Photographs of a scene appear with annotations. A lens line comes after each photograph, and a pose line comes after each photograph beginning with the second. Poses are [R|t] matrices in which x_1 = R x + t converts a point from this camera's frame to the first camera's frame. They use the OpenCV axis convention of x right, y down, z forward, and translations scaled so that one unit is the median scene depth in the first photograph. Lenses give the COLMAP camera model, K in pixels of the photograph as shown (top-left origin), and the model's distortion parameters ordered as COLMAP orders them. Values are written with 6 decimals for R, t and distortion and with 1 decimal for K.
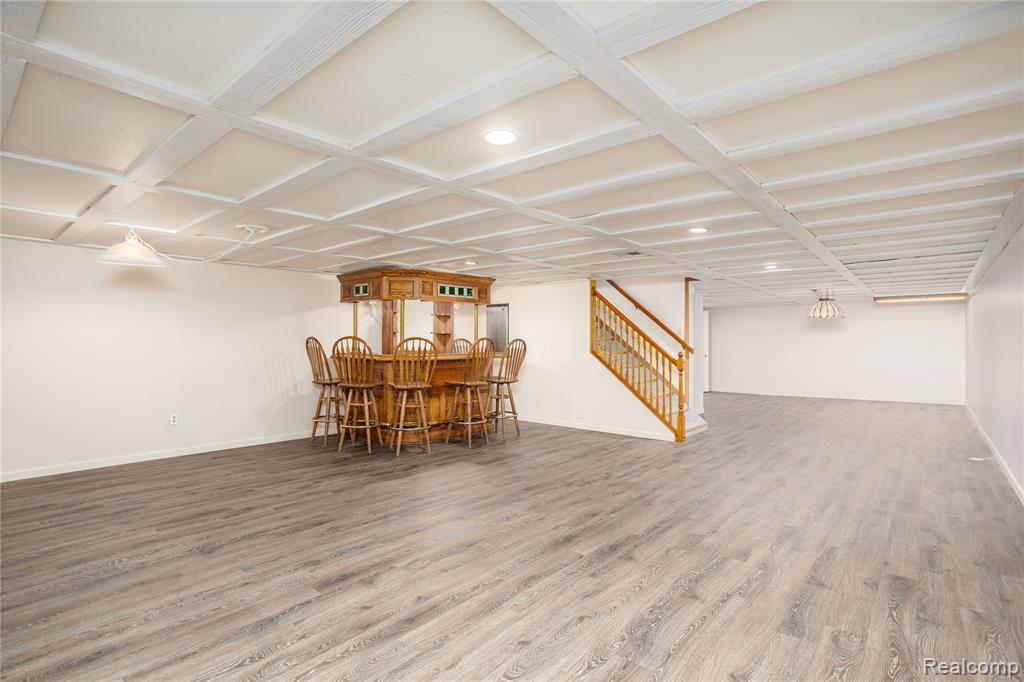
lens RADIAL K [[486.9, 0, 526.2], [0, 486.9, 335.0], [0, 0, 1]] dist [-0.028556, 0.009035]
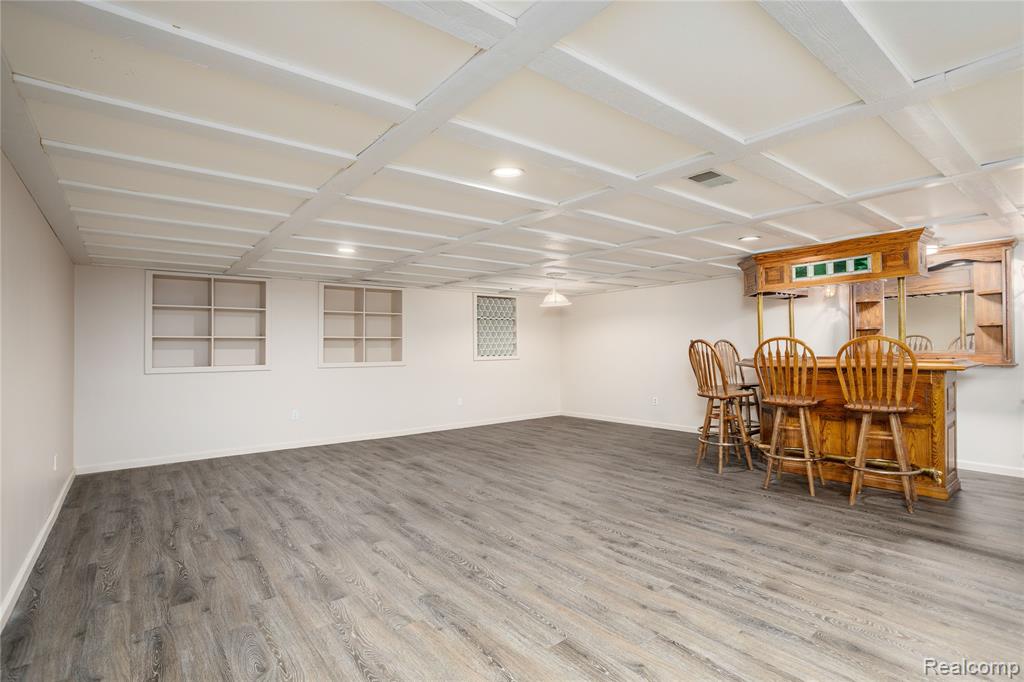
lens RADIAL K [[486.9, 0, 522.8], [0, 486.9, 342.1], [0, 0, 1]] dist [-0.028556, 0.009035]
pose [[-0.189556, -0.013831, -0.981772, 1.114953], [0.036805, 0.999098, -0.021181, 0.022395], [0.981180, -0.040149, -0.188876, 1.294277]]
